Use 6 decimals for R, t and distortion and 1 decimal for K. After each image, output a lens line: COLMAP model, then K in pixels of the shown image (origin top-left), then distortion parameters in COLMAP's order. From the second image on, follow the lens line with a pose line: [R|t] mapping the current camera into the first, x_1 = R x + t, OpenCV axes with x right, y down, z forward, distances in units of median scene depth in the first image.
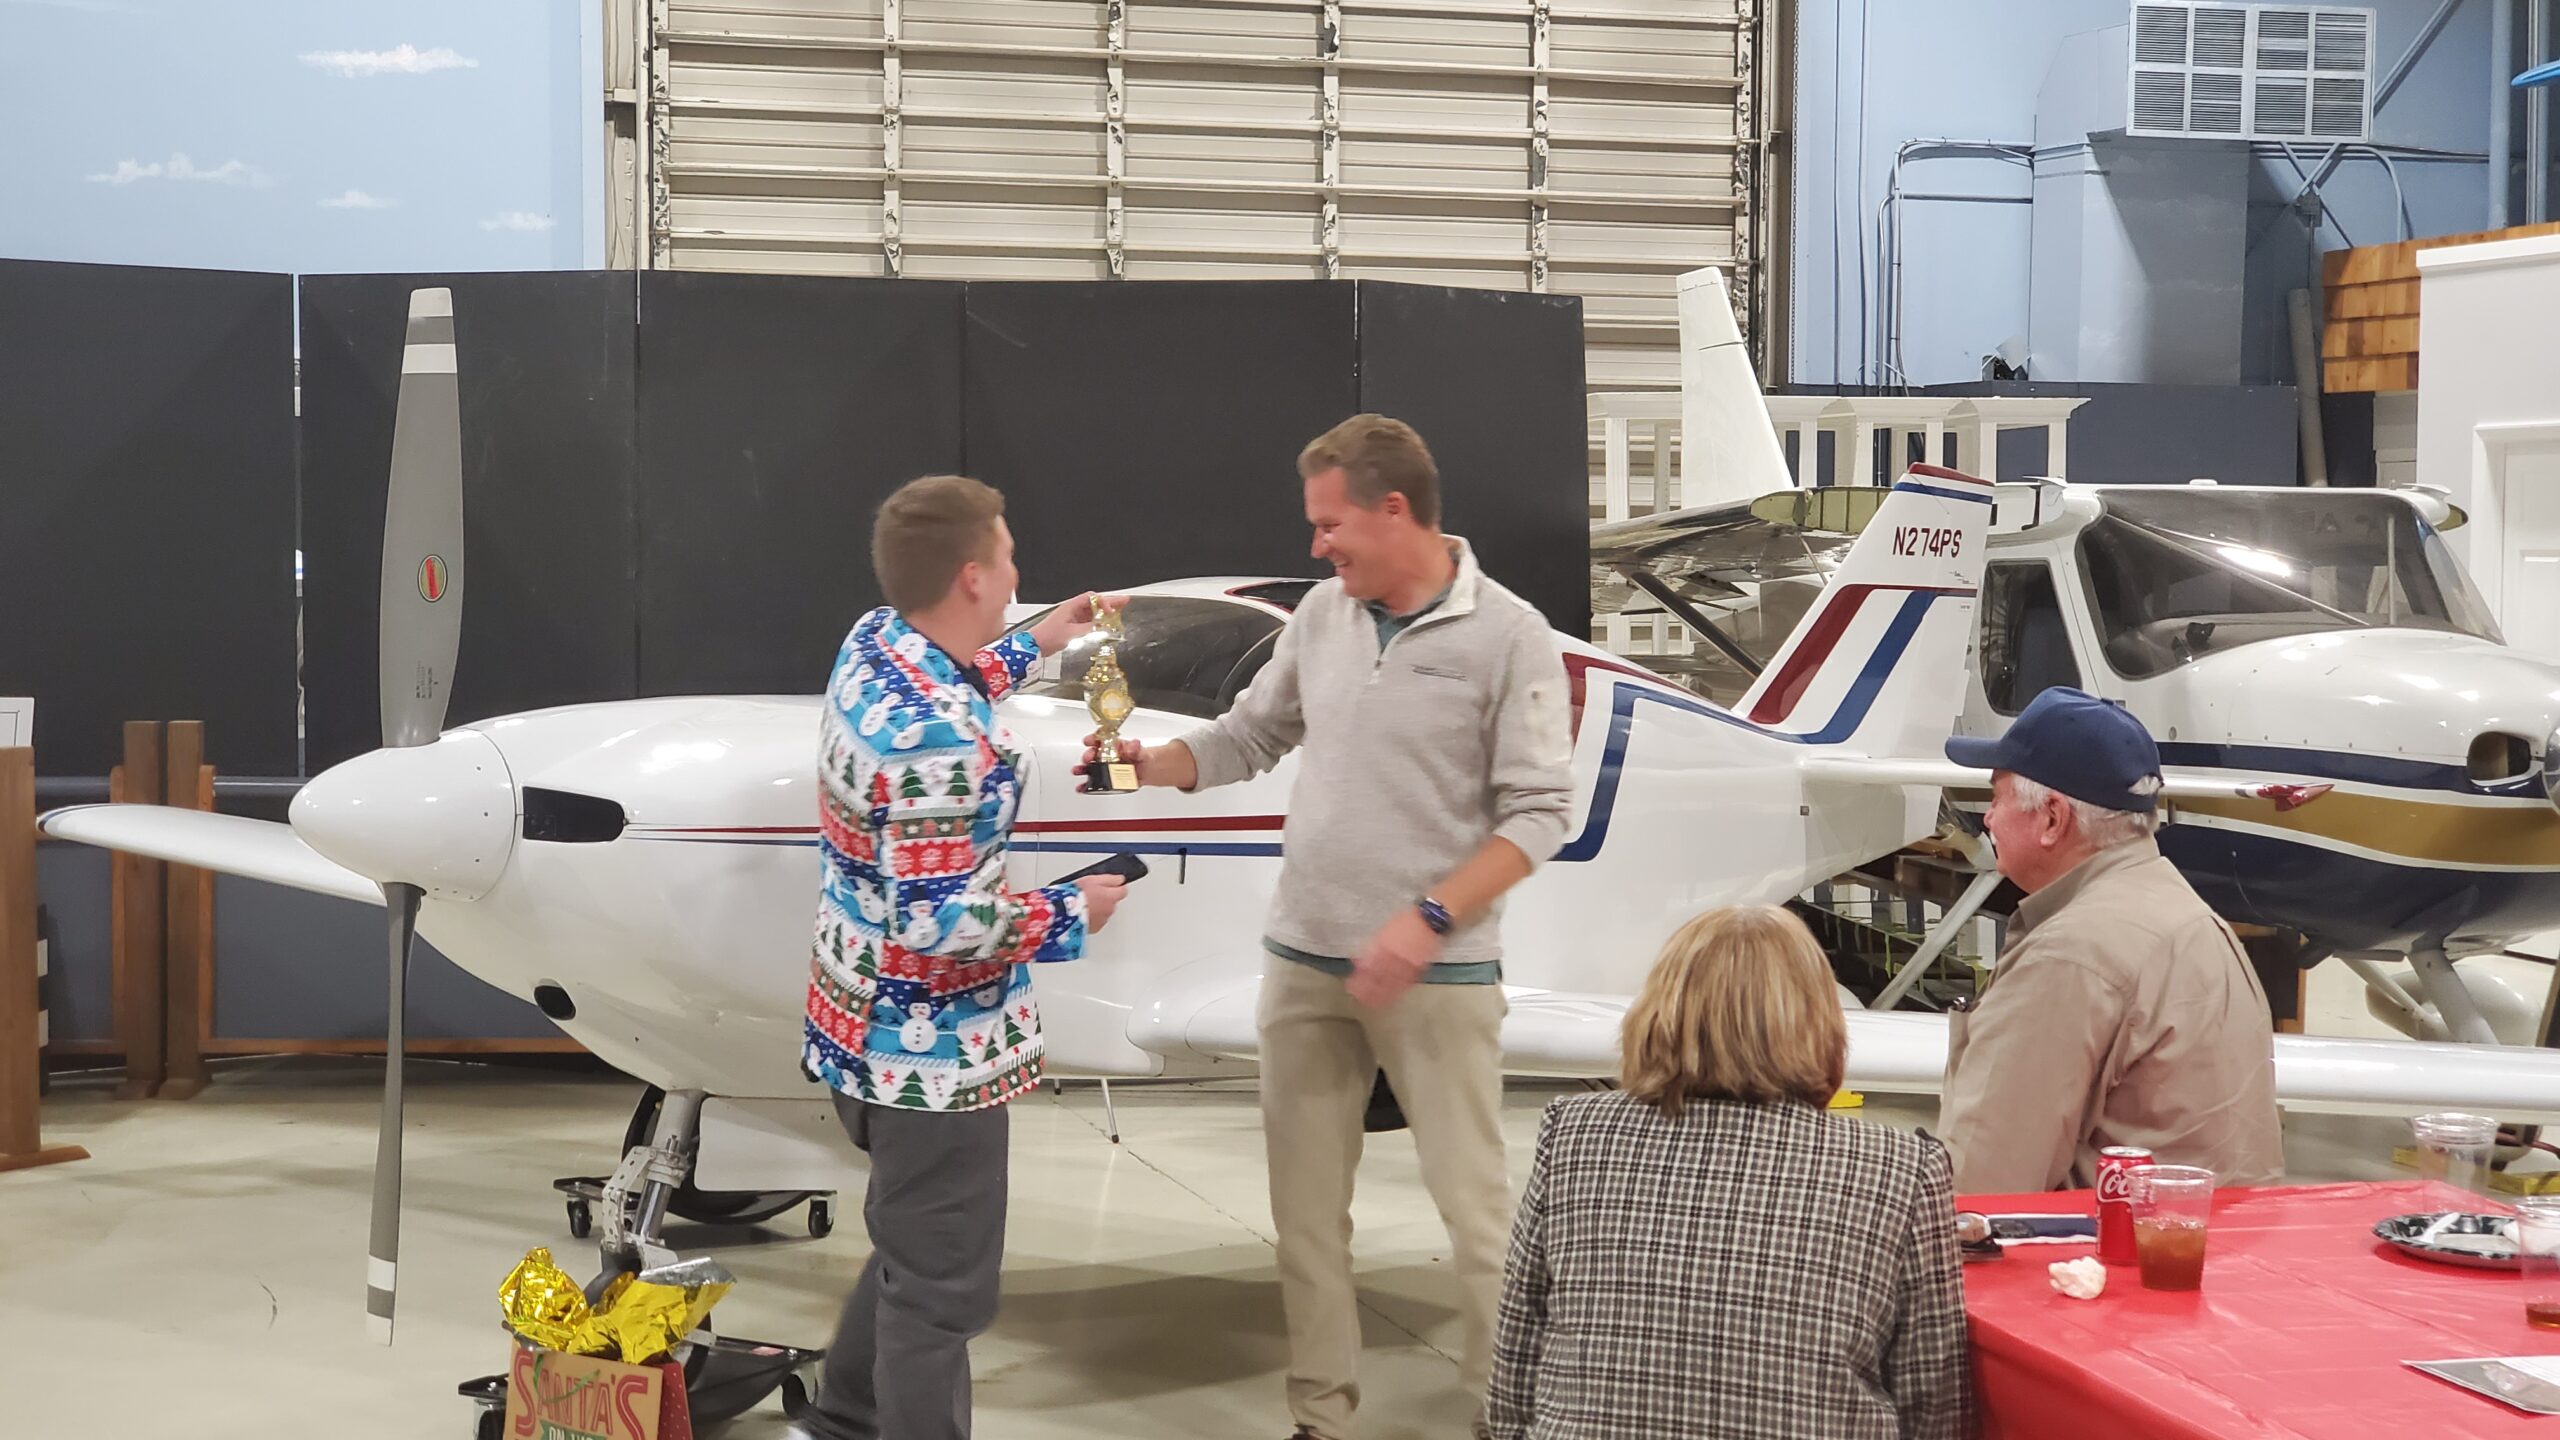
lens RADIAL K [[3809.1, 0, 1256.2], [0, 3809.1, 691.5], [0, 0, 1]] dist [0.083017, 0.000000]
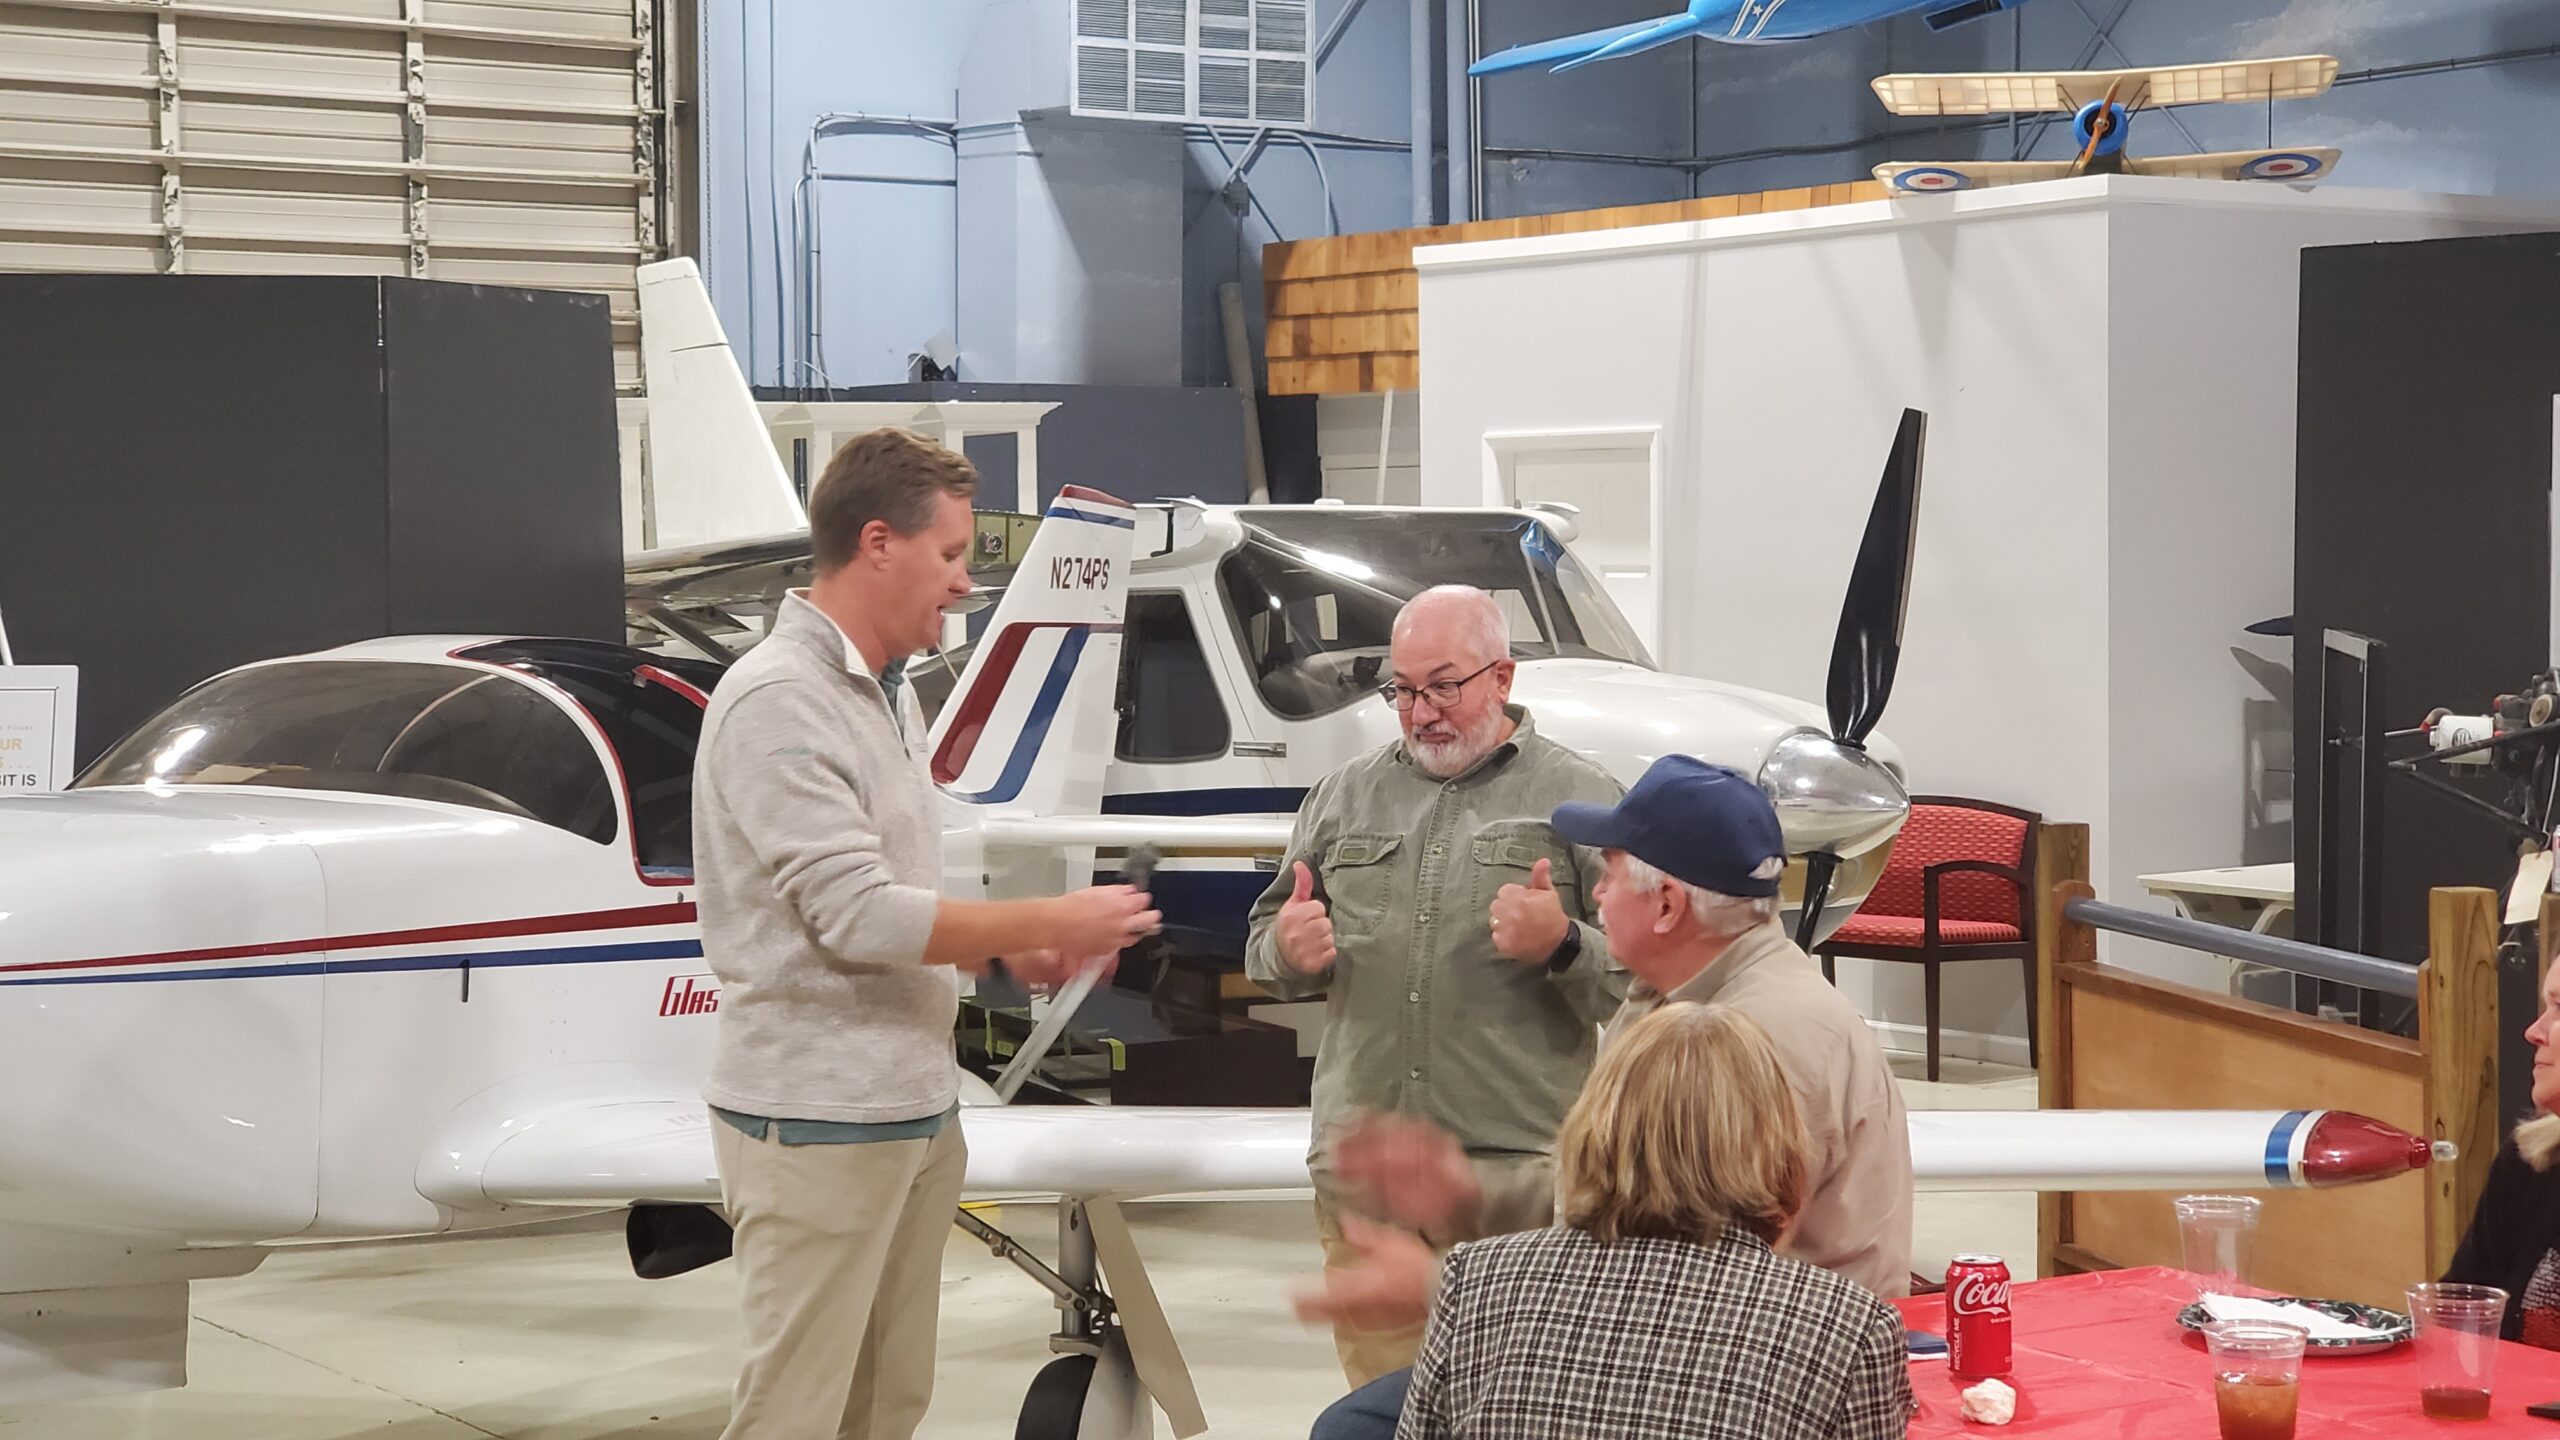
lens RADIAL K [[4276.7, 0, 1166.5], [0, 4276.7, 697.6], [0, 0, 1]] dist [0.042651, 0.000000]
pose [[0.948870, -0.025413, 0.314643, -0.078282], [0.026626, 0.999645, 0.000442, -0.006202], [-0.314542, 0.007958, 0.949210, 0.024927]]
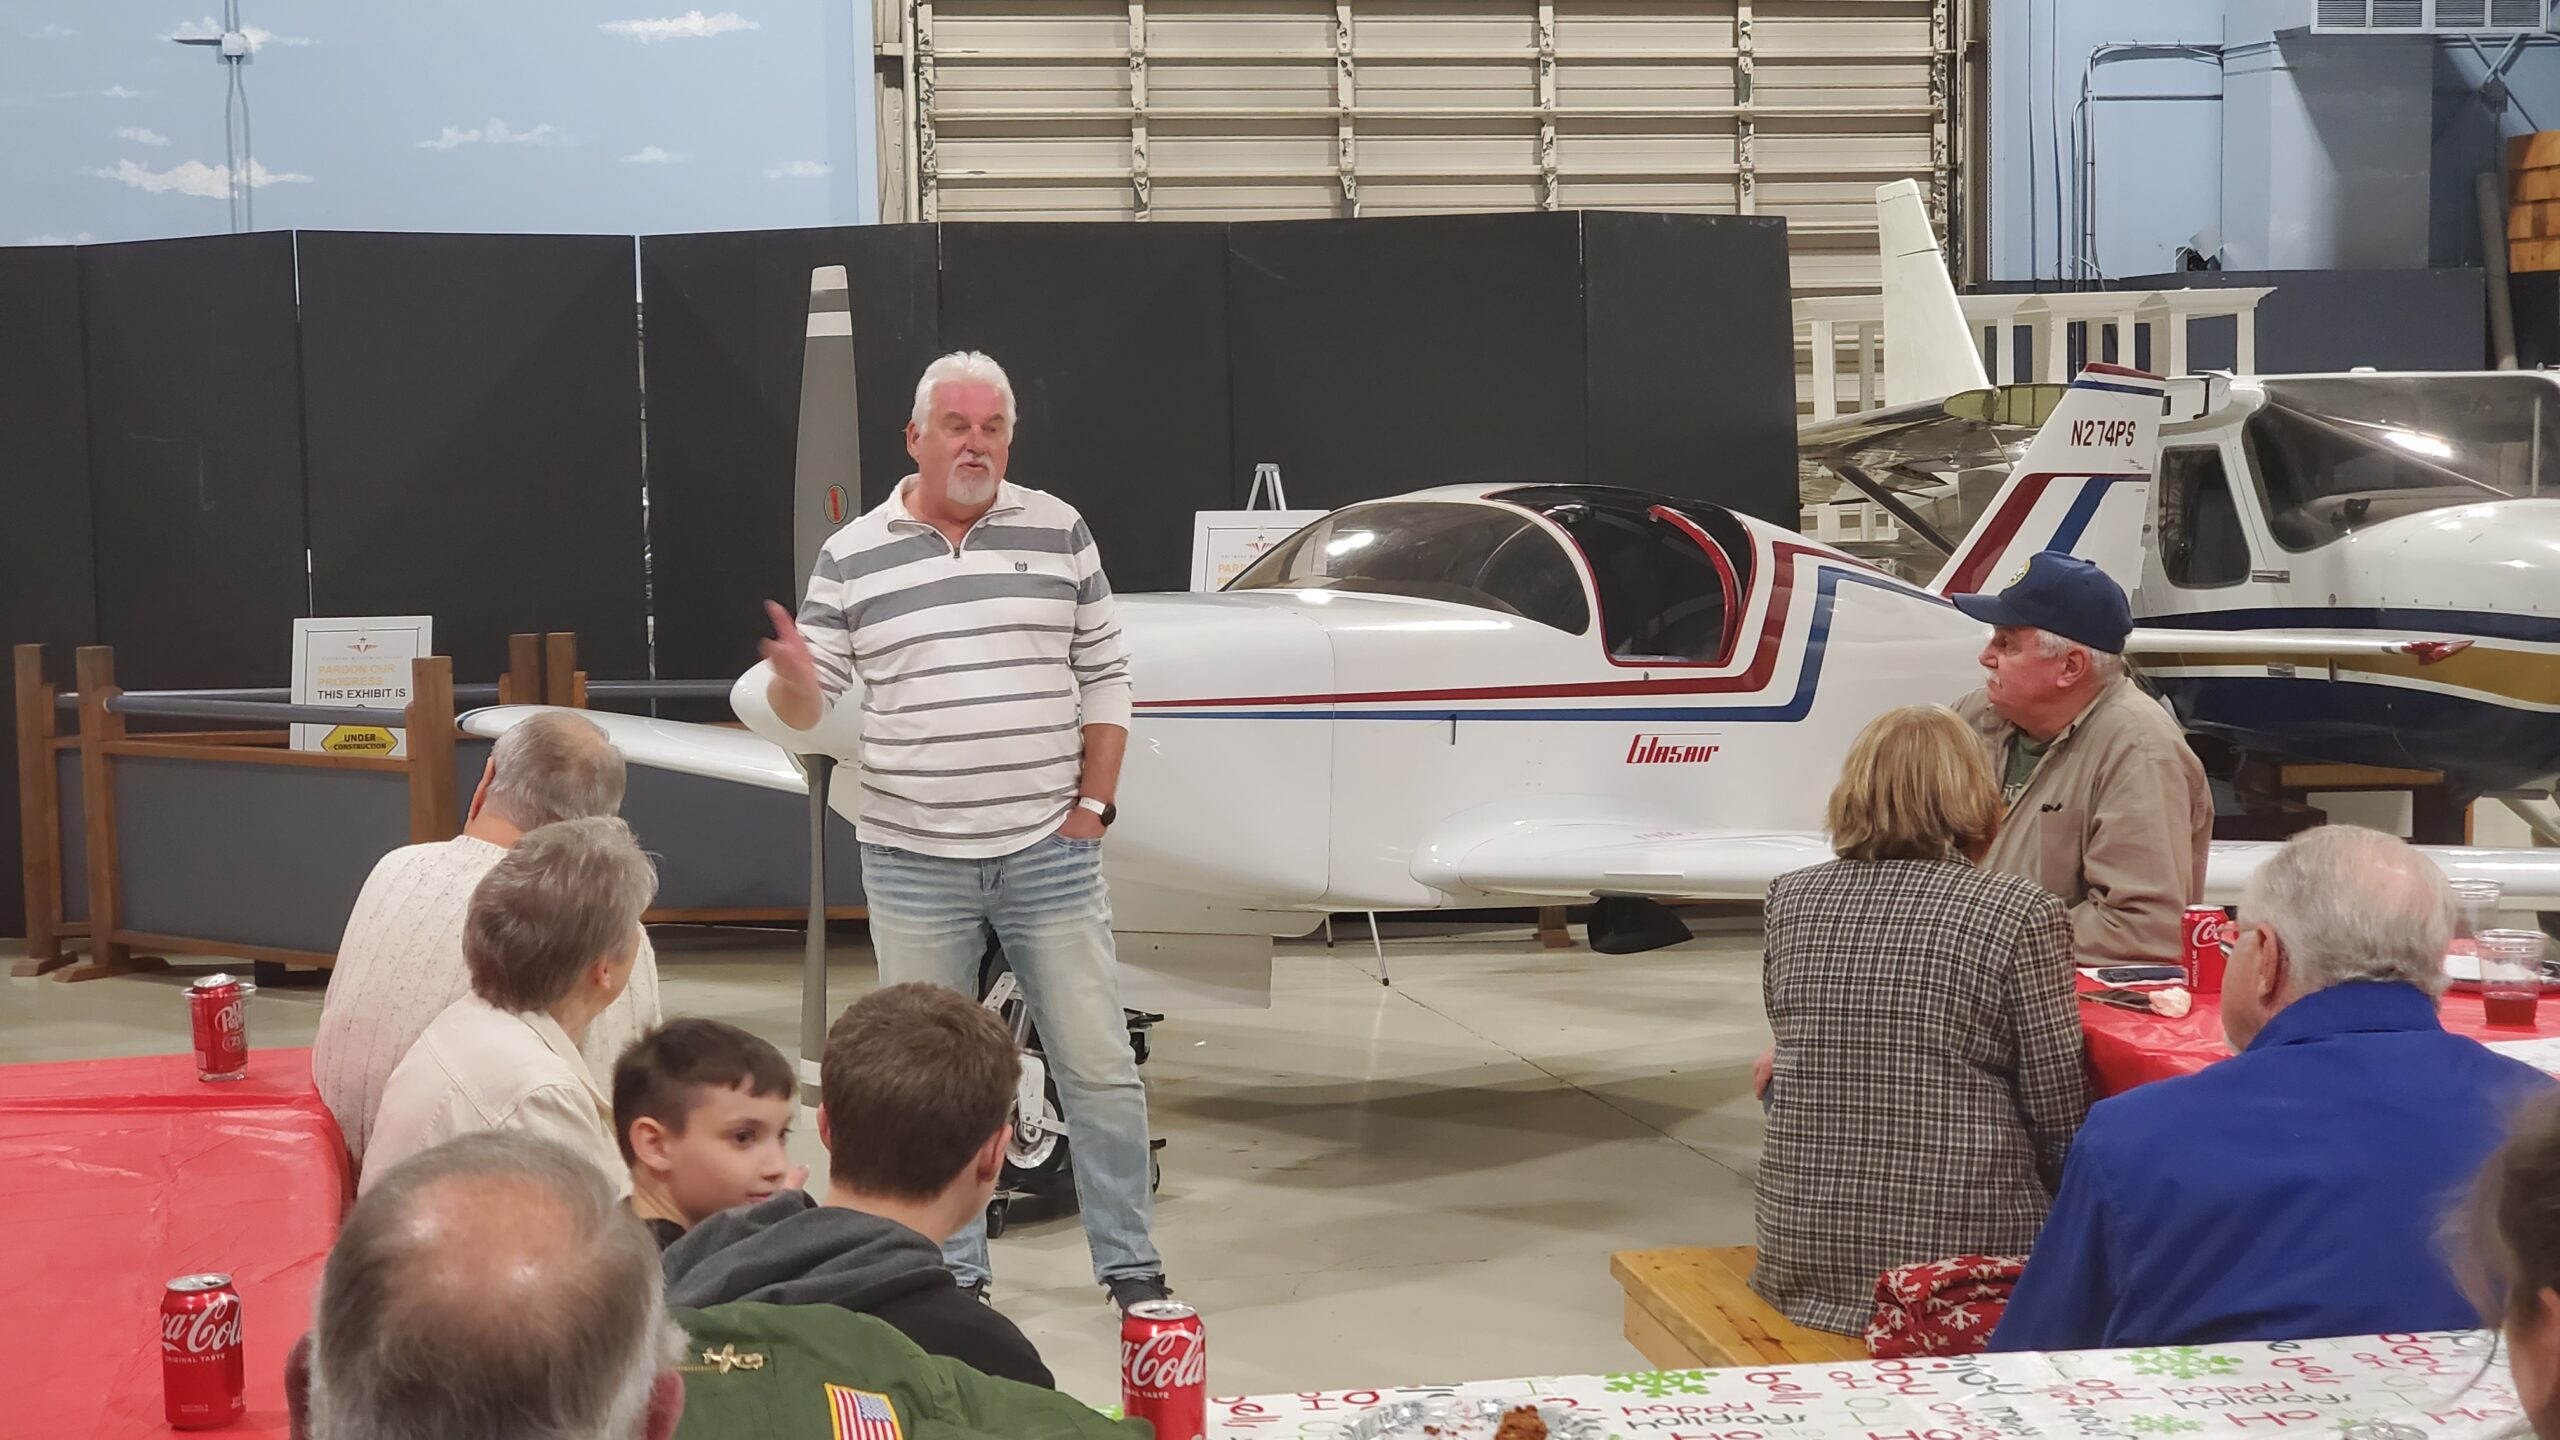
lens RADIAL K [[3873.7, 0, 1239.1], [0, 3873.7, 651.9], [0, 0, 1]] dist [0.131530, 0.000000]
pose [[0.997955, -0.024159, -0.059178, -0.006182], [0.025053, 0.999582, 0.014412, 0.001177], [0.058805, -0.015865, 0.998143, -0.095125]]
